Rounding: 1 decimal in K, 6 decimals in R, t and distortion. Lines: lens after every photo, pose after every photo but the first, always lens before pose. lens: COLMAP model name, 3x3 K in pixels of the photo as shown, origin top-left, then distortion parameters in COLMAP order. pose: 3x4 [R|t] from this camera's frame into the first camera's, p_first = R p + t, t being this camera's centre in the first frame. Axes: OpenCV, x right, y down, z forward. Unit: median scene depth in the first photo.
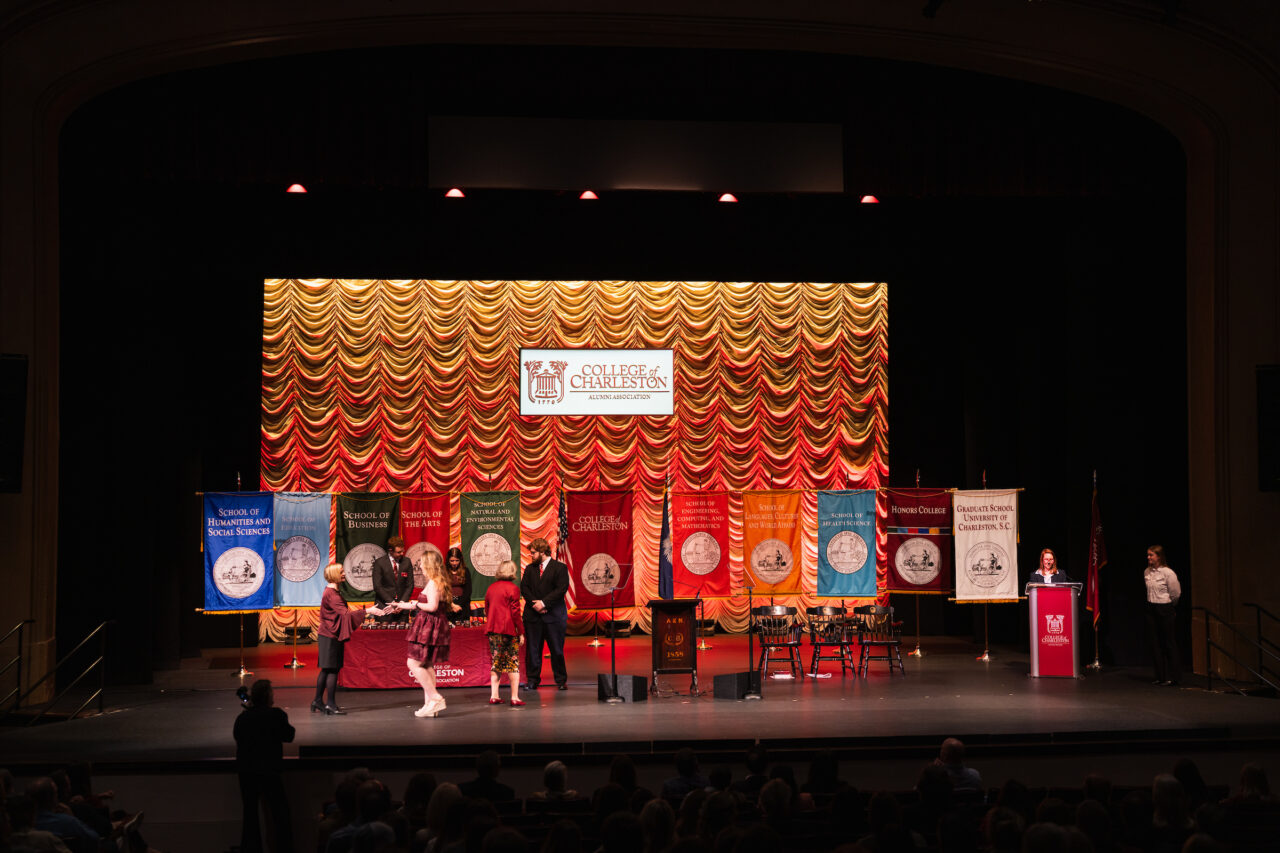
lens RADIAL K [[2287.5, 0, 640.0], [0, 2287.5, 426.5], [0, 0, 1]] dist [0.260761, -0.013485]
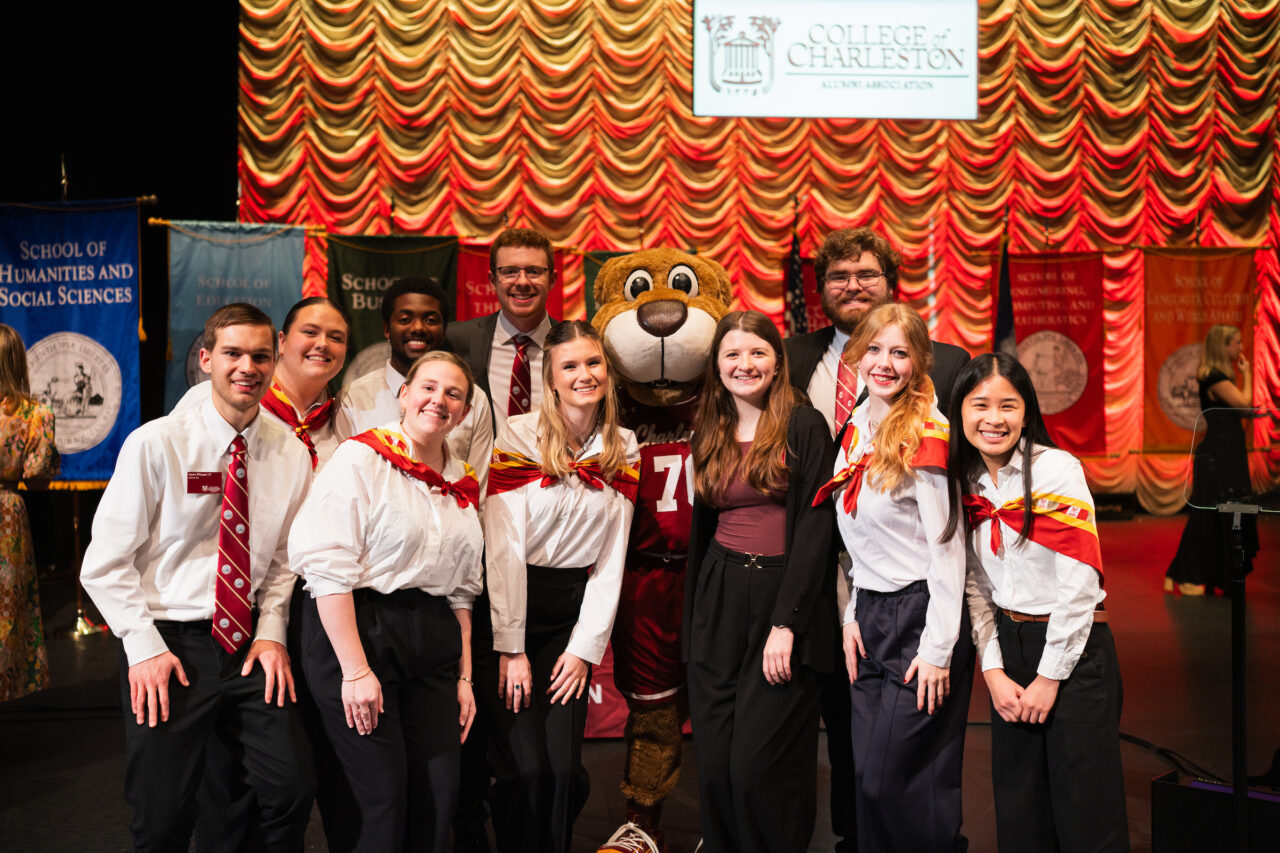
lens RADIAL K [[2287.5, 0, 640.0], [0, 2287.5, 426.5], [0, 0, 1]] dist [0.260761, -0.013485]
pose [[0.998654, 0.005988, -0.051524, -0.032410], [-0.002650, 0.997908, 0.064601, 0.028958], [0.051803, -0.064378, 0.996580, 0.403968]]
